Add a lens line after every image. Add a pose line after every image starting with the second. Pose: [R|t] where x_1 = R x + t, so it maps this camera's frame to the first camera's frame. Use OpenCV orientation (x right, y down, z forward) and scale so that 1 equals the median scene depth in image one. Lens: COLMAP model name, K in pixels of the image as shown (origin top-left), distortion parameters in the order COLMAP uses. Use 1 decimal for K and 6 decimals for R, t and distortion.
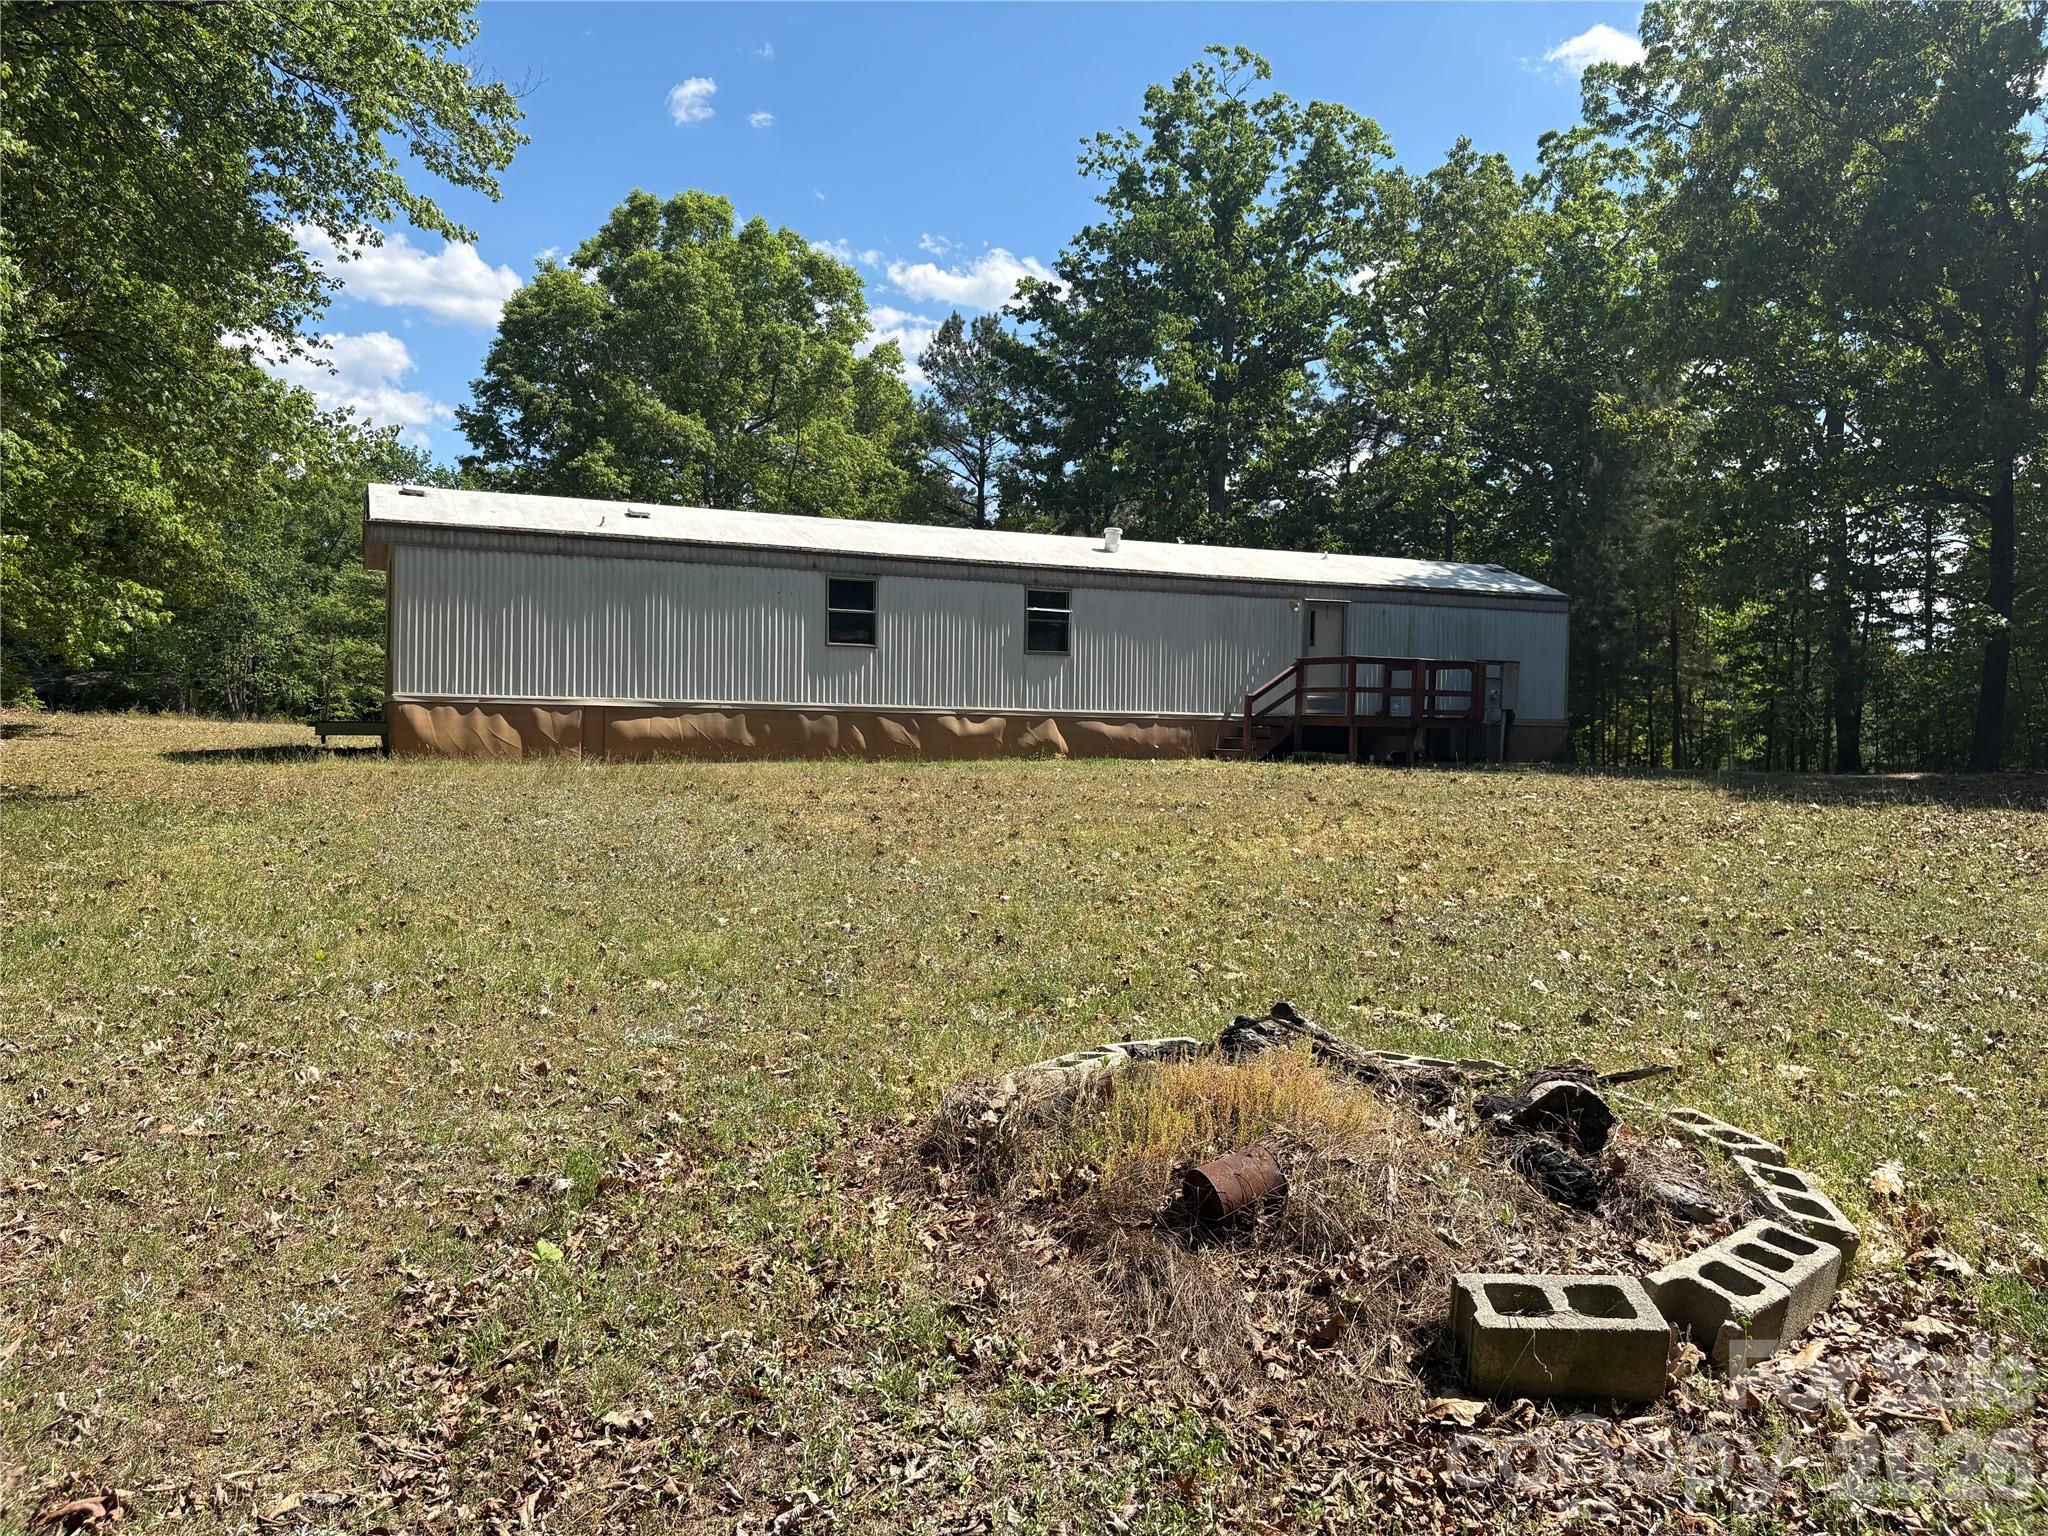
lens RADIAL K [[1541.2, 0, 1033.3], [0, 1541.2, 766.0], [0, 0, 1]] dist [0.050438, -0.060667]
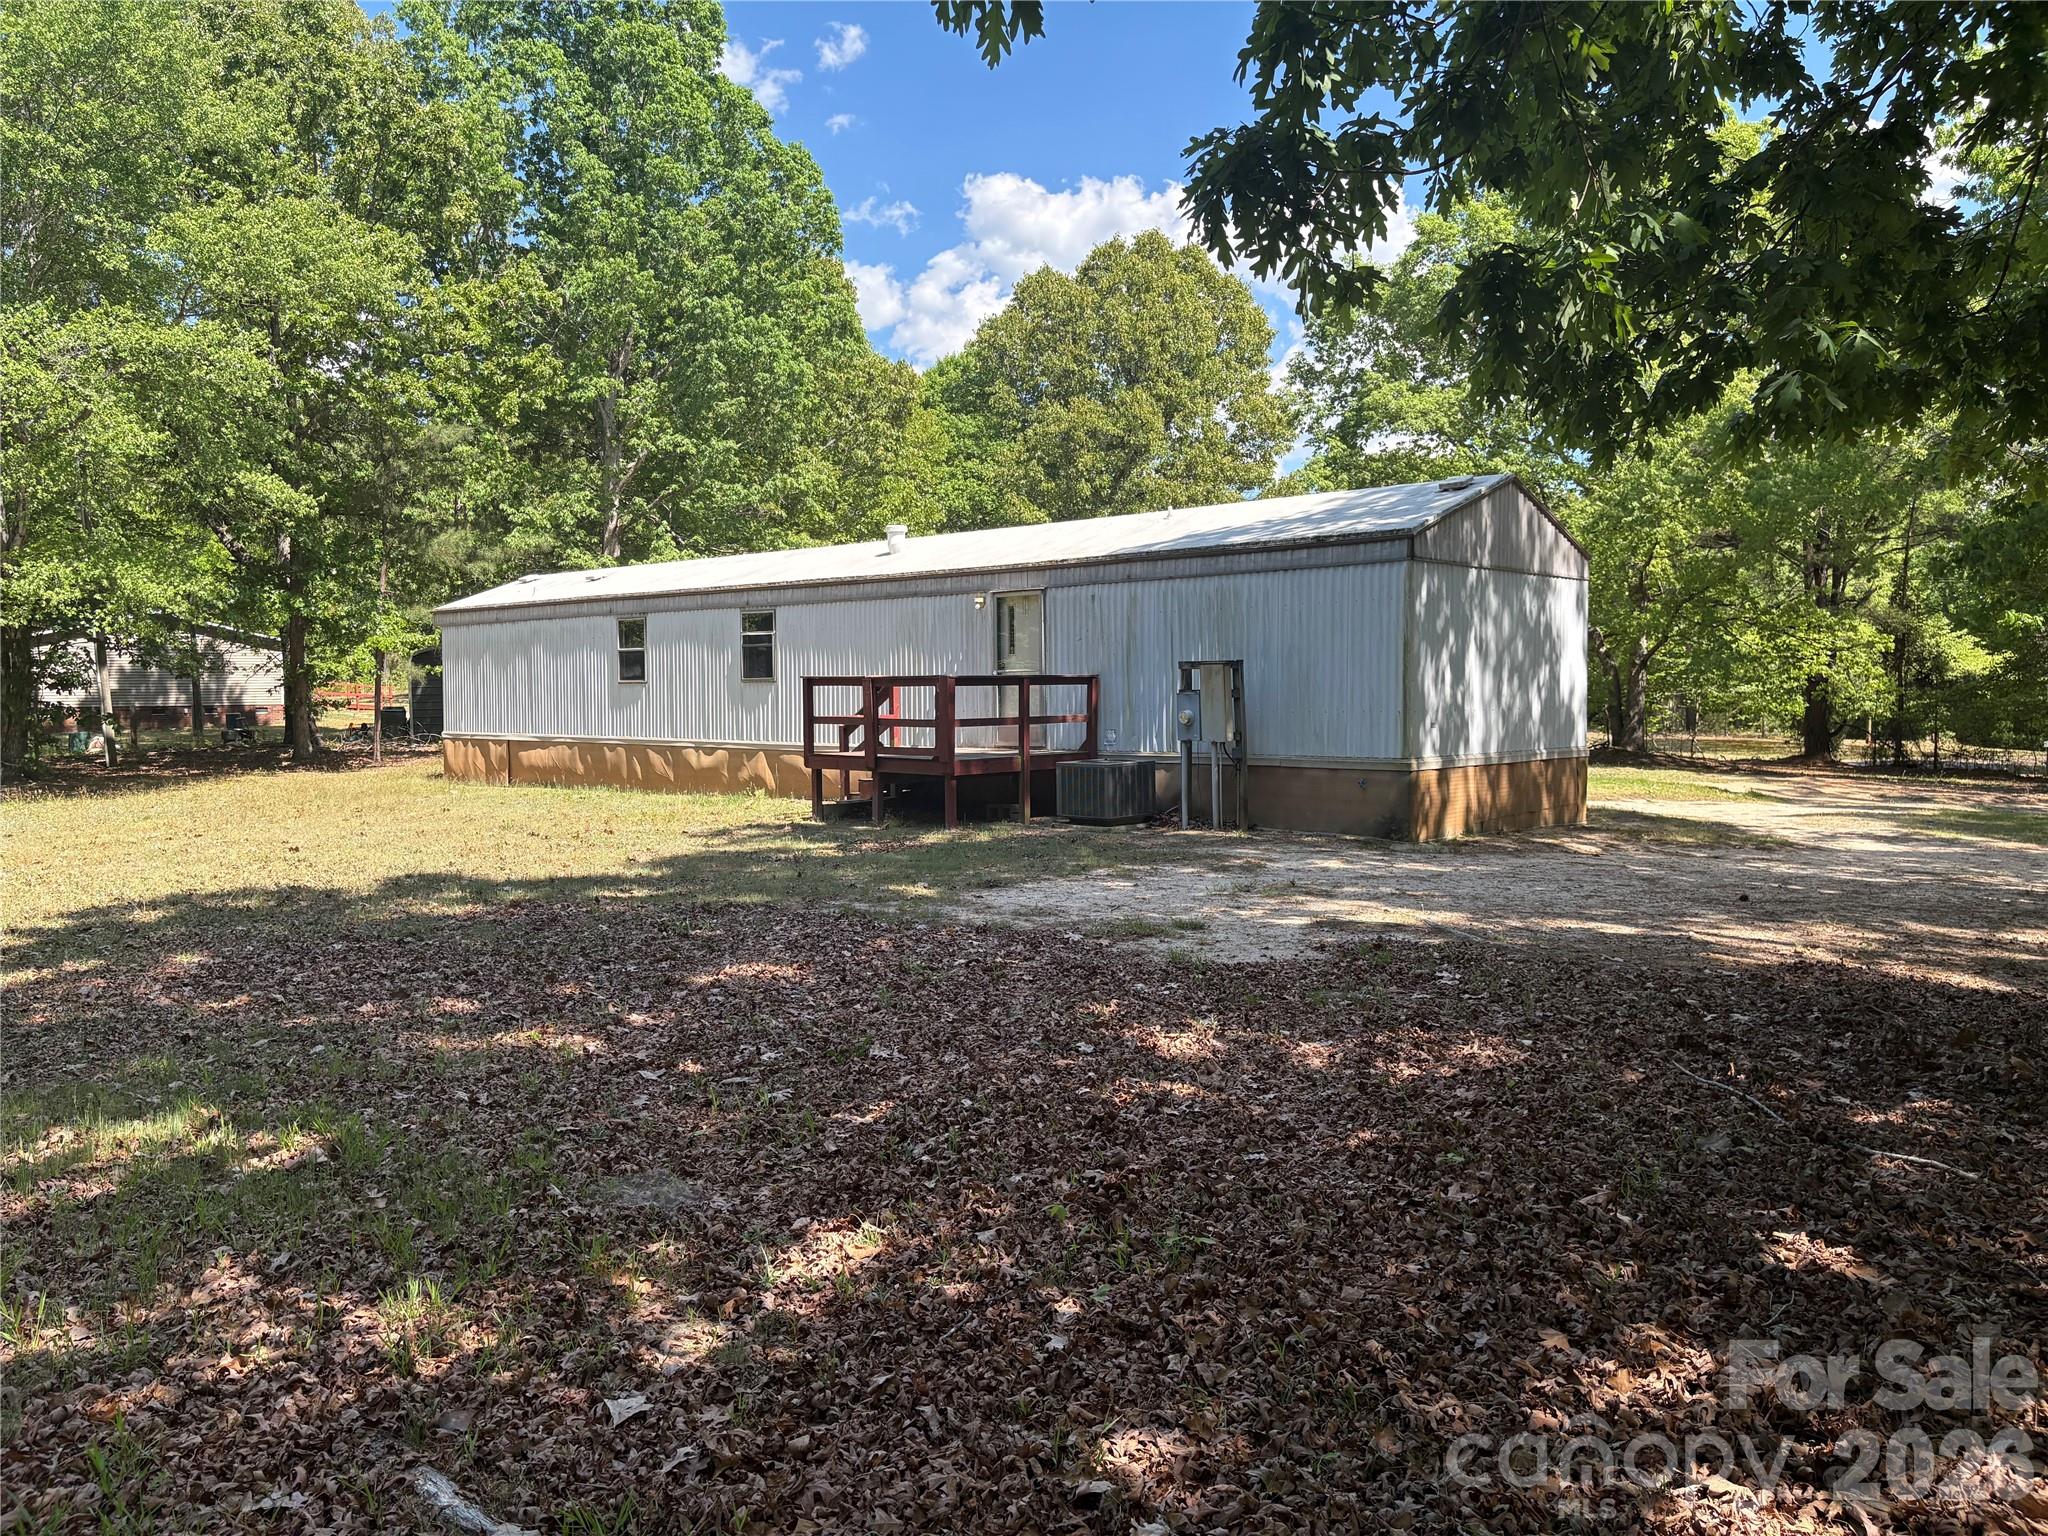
lens RADIAL K [[1541.2, 0, 1026.4], [0, 1541.2, 767.2], [0, 0, 1]] dist [0.050438, -0.060667]
pose [[0.394325, 0.024905, -0.918634, 0.969422], [-0.013969, 0.999680, 0.021106, -0.045524], [0.918865, 0.004510, 0.394546, 0.826327]]
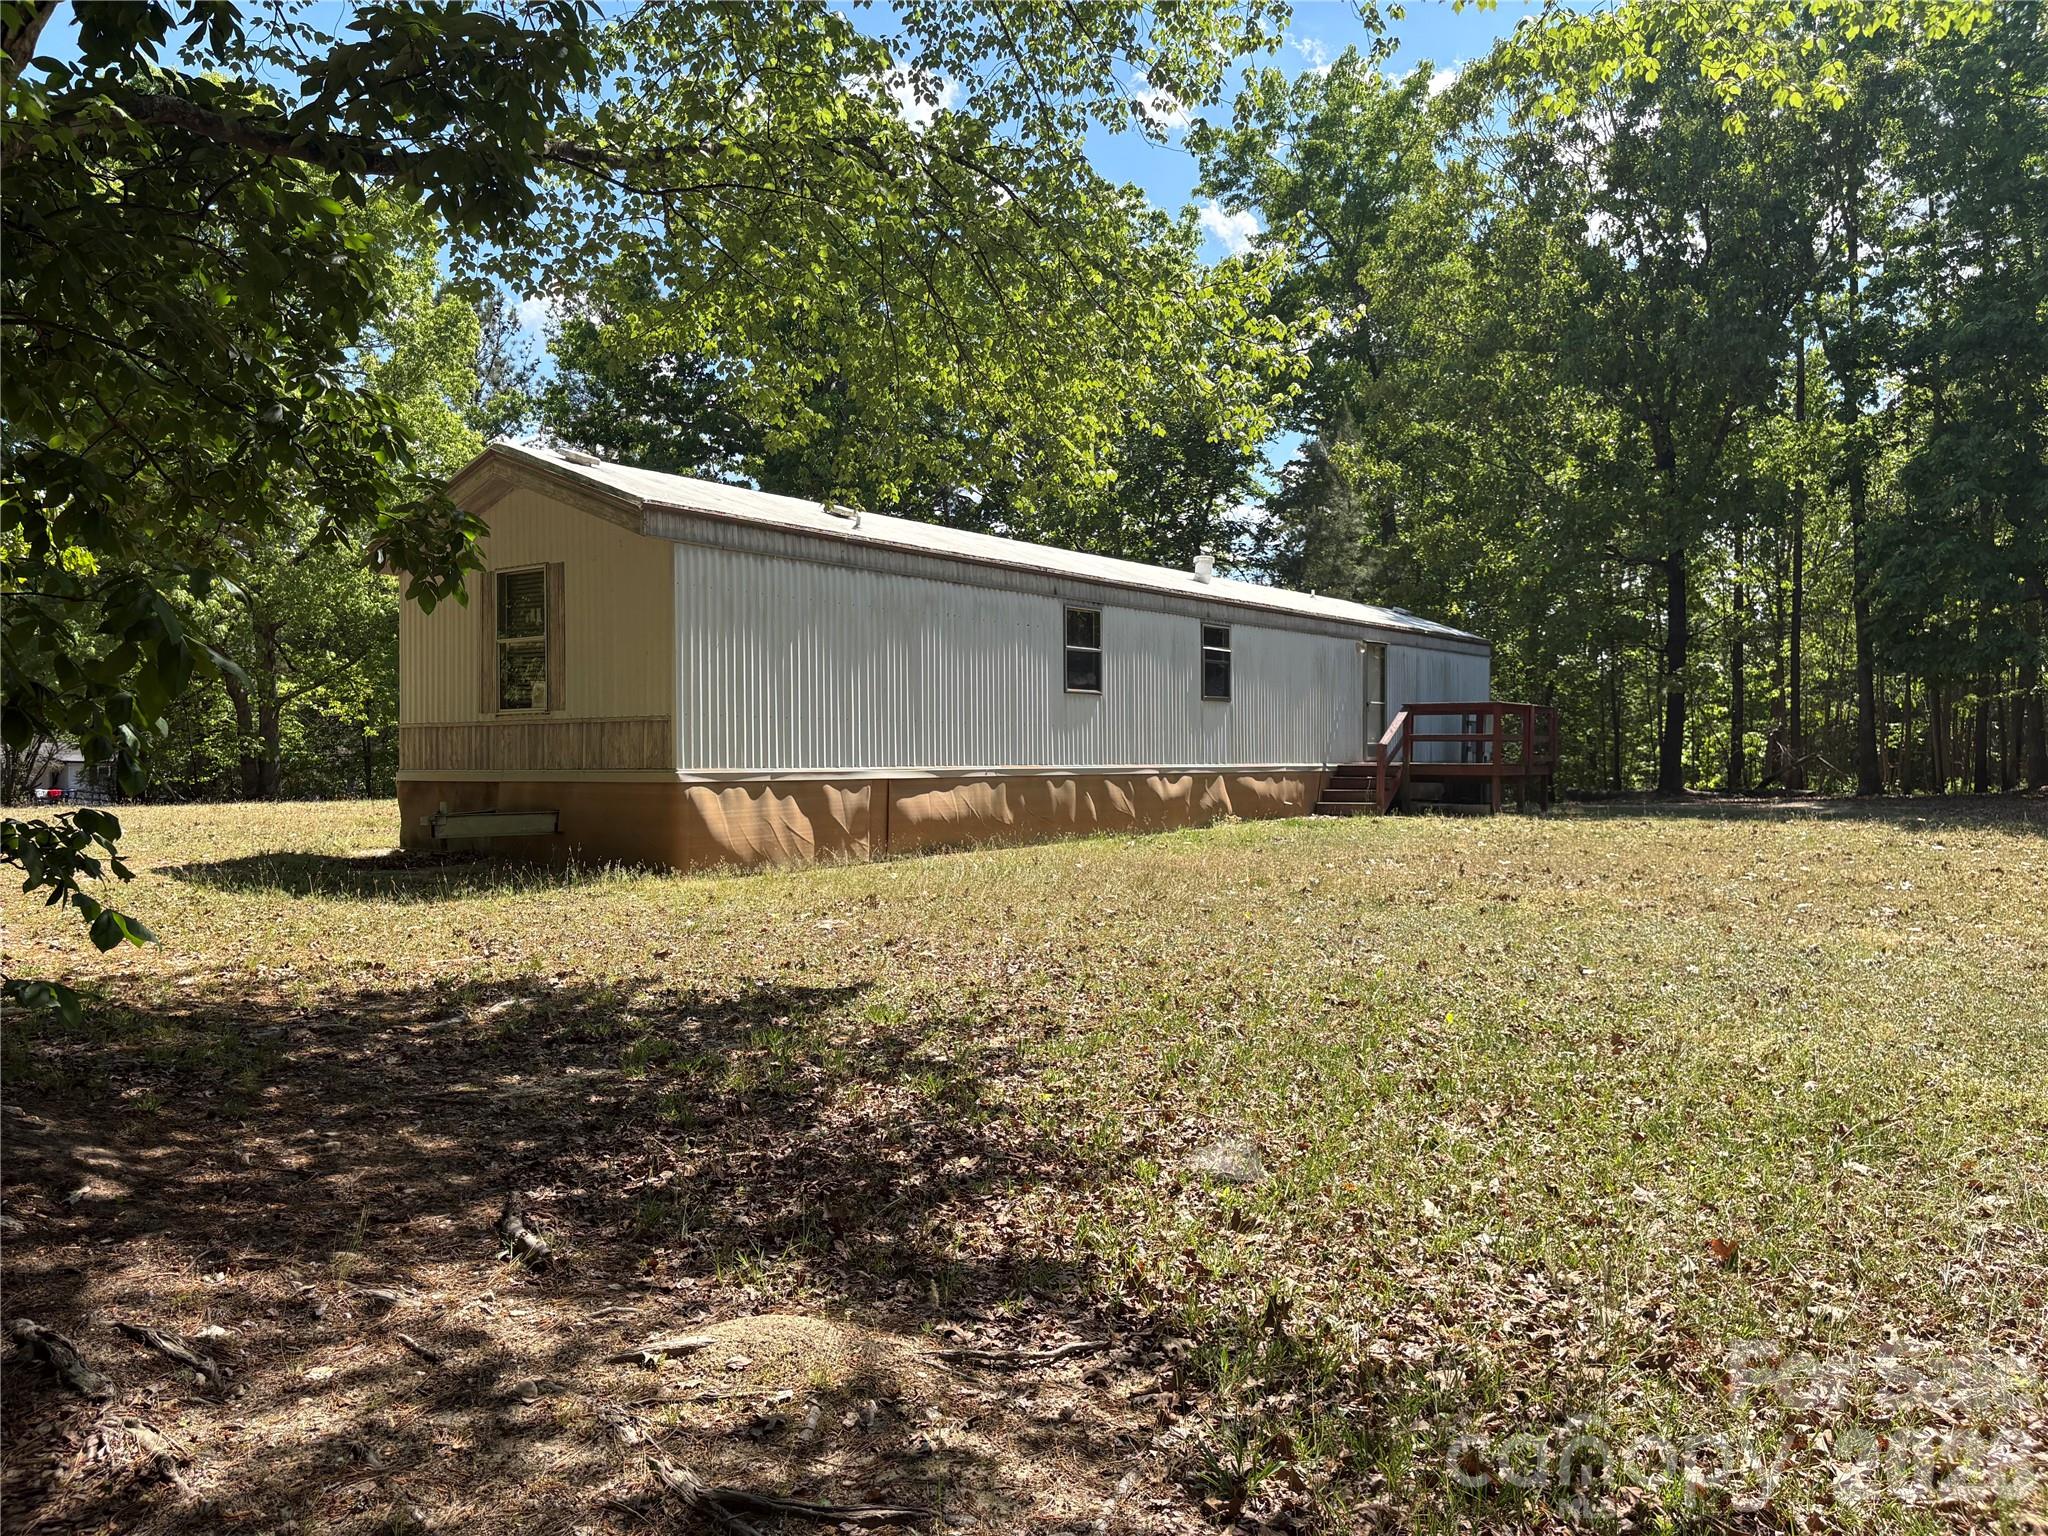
lens RADIAL K [[1541.2, 0, 1017.2], [0, 1541.2, 769.6], [0, 0, 1]] dist [0.050438, -0.060667]
pose [[0.870410, -0.026551, 0.491611, -0.539589], [0.034389, 0.999385, -0.006911, -0.033631], [-0.491125, 0.022921, 0.870788, 0.321815]]
